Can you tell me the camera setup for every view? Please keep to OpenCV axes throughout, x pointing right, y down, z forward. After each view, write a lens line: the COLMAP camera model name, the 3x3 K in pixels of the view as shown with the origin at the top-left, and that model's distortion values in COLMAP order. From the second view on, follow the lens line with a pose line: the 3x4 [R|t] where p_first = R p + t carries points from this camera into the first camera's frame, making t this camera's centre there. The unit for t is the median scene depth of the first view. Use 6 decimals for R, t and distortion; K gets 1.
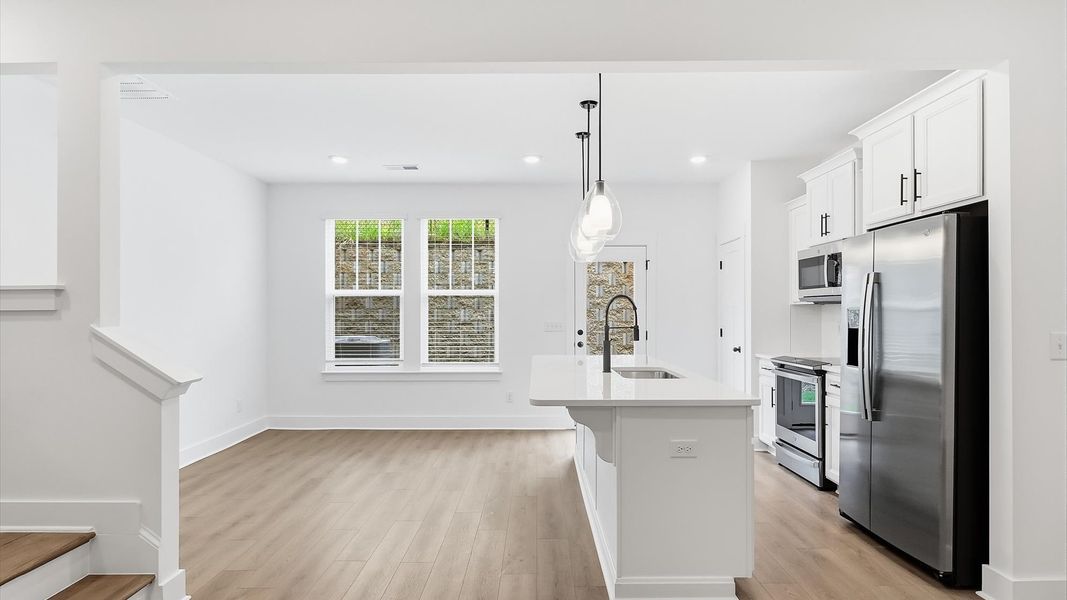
lens RADIAL K [[568.6, 0, 538.6], [0, 568.6, 311.6], [0, 0, 1]] dist [-0.000194, -0.000297]
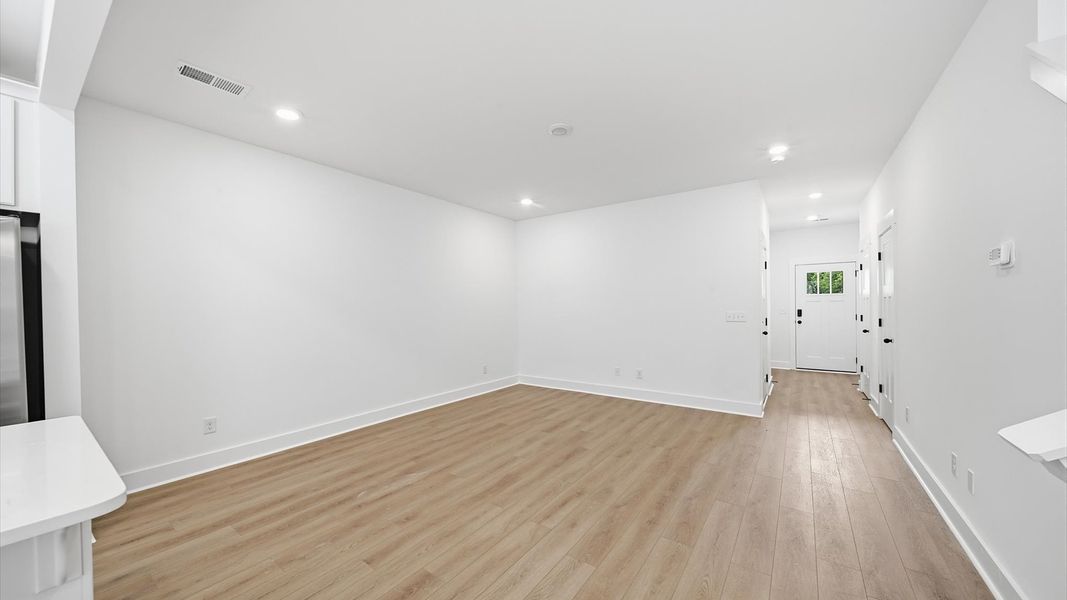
lens RADIAL K [[374.3, 0, 533.7], [0, 374.3, 306.9], [0, 0, 1]] dist [0.002446, -0.004902]
pose [[-0.810344, 0.010062, 0.585868, -0.304835], [0.013980, 0.999900, 0.002164, 0.001570], [-0.585788, 0.009944, -0.810404, 0.678239]]
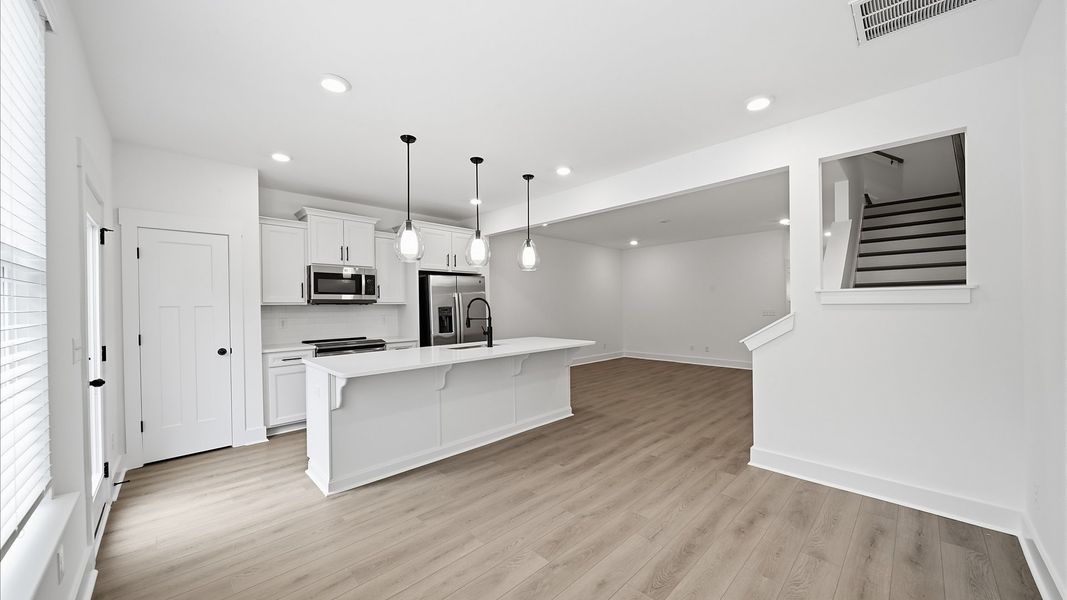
lens RADIAL K [[374.3, 0, 533.7], [0, 374.3, 306.9], [0, 0, 1]] dist [0.002446, -0.004902]
pose [[-0.694179, 0.009473, 0.719740, -0.661894], [0.013416, 0.999910, -0.000222, -0.001361], [-0.719677, 0.009502, -0.694244, 1.527779]]
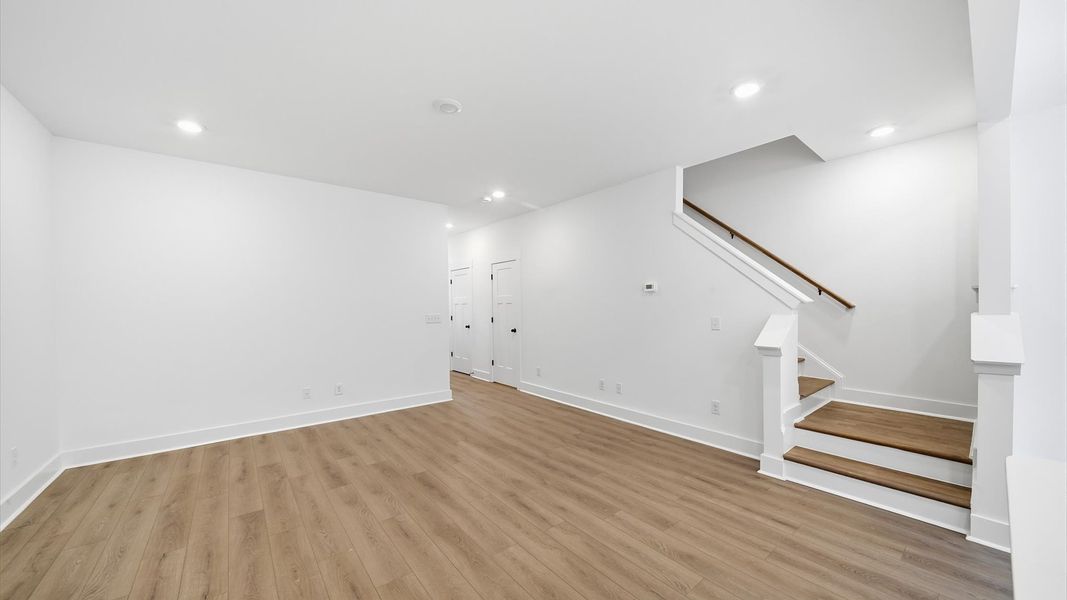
lens RADIAL K [[374.3, 0, 533.7], [0, 374.3, 306.9], [0, 0, 1]] dist [0.002446, -0.004902]
pose [[-0.781916, 0.010426, -0.623297, 0.397688], [0.008924, 0.999945, 0.005531, -0.003025], [0.623320, -0.001237, -0.781966, 0.640810]]
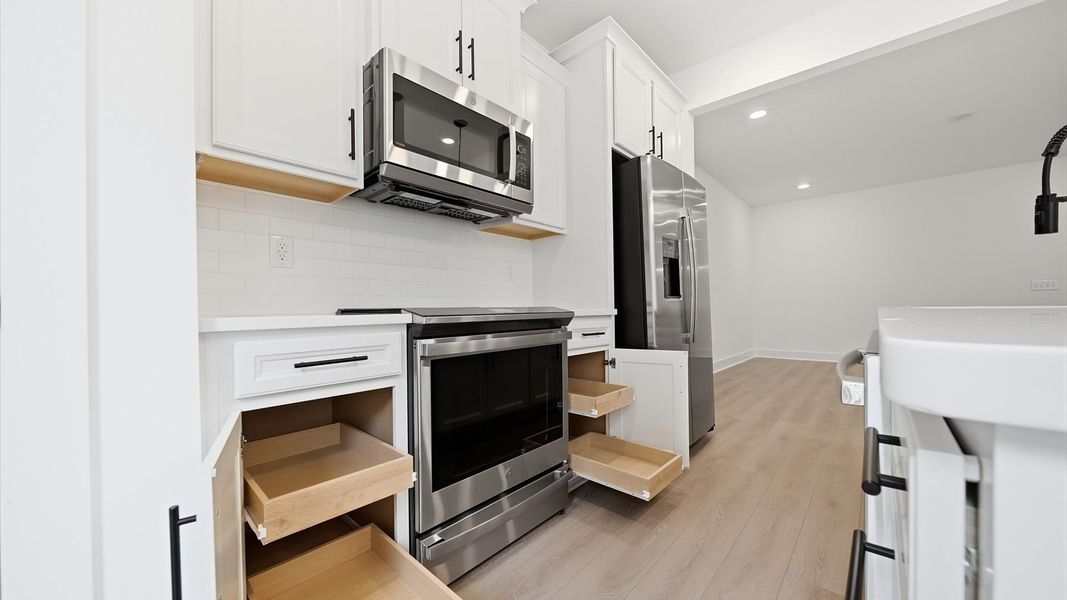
lens RADIAL K [[374.3, 0, 533.7], [0, 374.3, 306.9], [0, 0, 1]] dist [0.002446, -0.004902]
pose [[-0.731970, 0.009855, 0.681266, 0.250620], [0.009677, 0.999945, -0.004068, 0.097432], [-0.681269, 0.003615, -0.732025, 1.388927]]
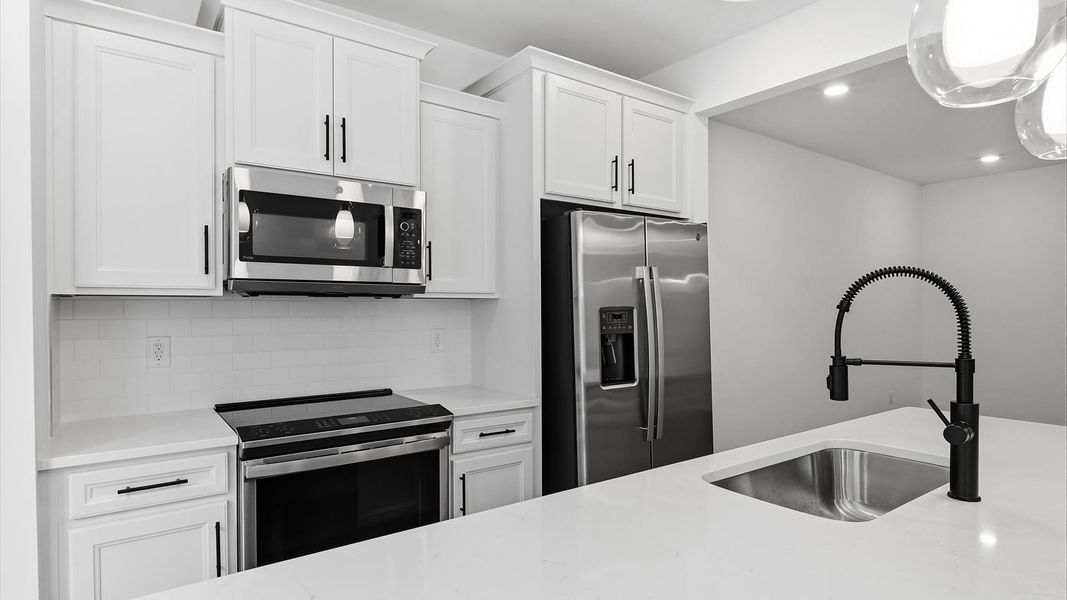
lens RADIAL K [[570.4, 0, 530.9], [0, 570.4, 310.3], [0, 0, 1]] dist [0.002714, 0.000920]
pose [[-0.577145, -0.000157, 0.816642, -0.005407], [0.002088, 0.999996, 0.001669, -0.003480], [-0.816639, 0.002669, -0.577143, 1.313712]]
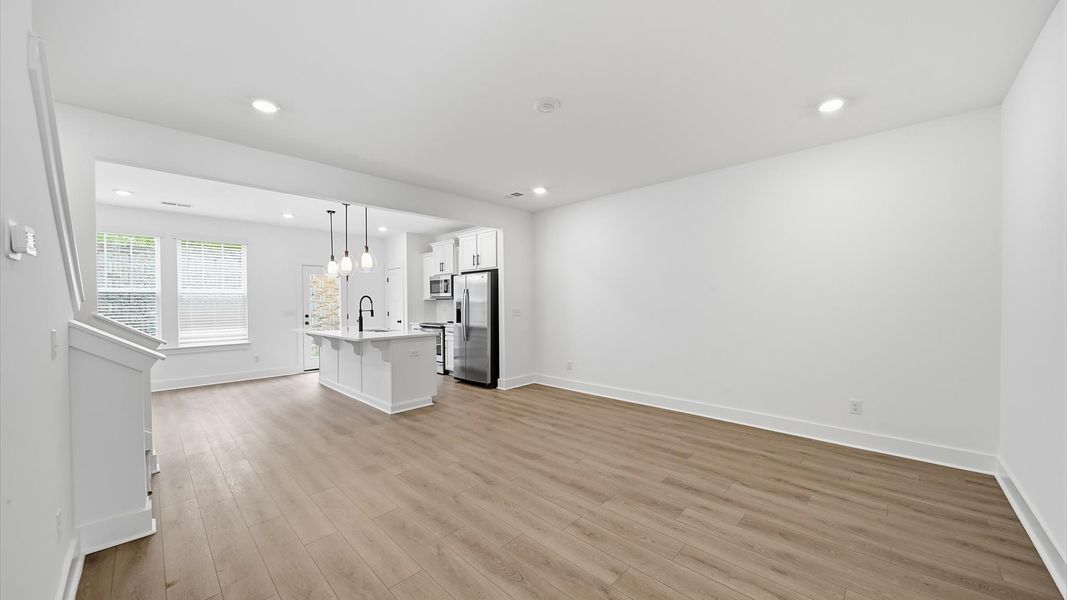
lens RADIAL K [[374.3, 0, 533.7], [0, 374.3, 306.9], [0, 0, 1]] dist [0.002446, -0.004902]
pose [[0.696802, -0.012520, 0.717154, -0.415294], [0.006703, 0.999918, 0.010943, 0.001920], [-0.717232, -0.002818, 0.696828, -0.438558]]
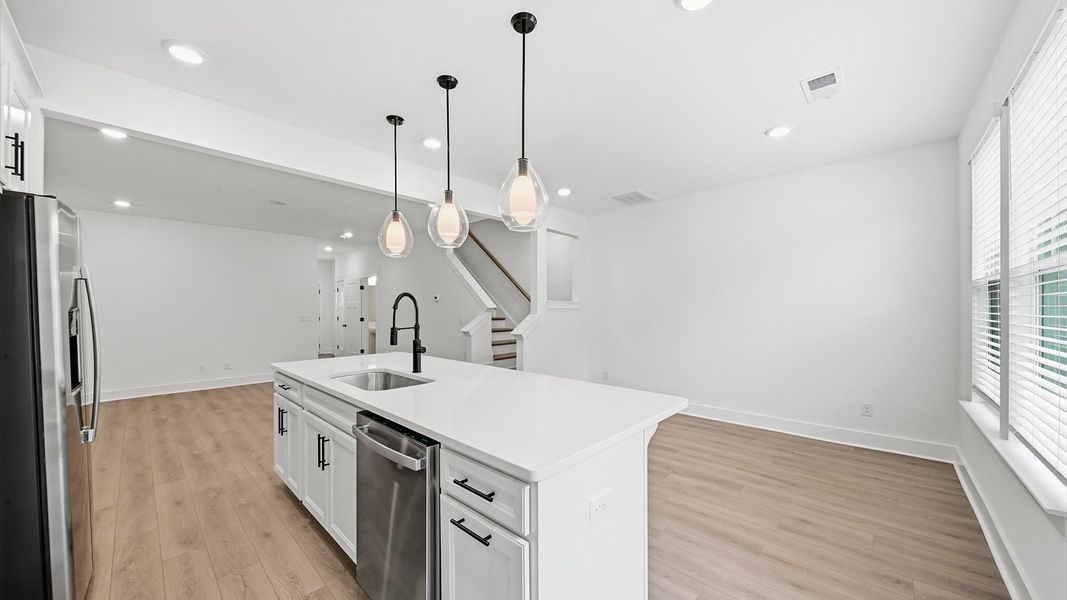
lens RADIAL K [[374.3, 0, 533.7], [0, 374.3, 306.9], [0, 0, 1]] dist [0.002446, -0.004902]
pose [[-0.688145, 0.003004, -0.725567, 0.422531], [0.006211, 0.999979, -0.001751, -0.003191], [0.725546, -0.005711, -0.688149, 1.496169]]
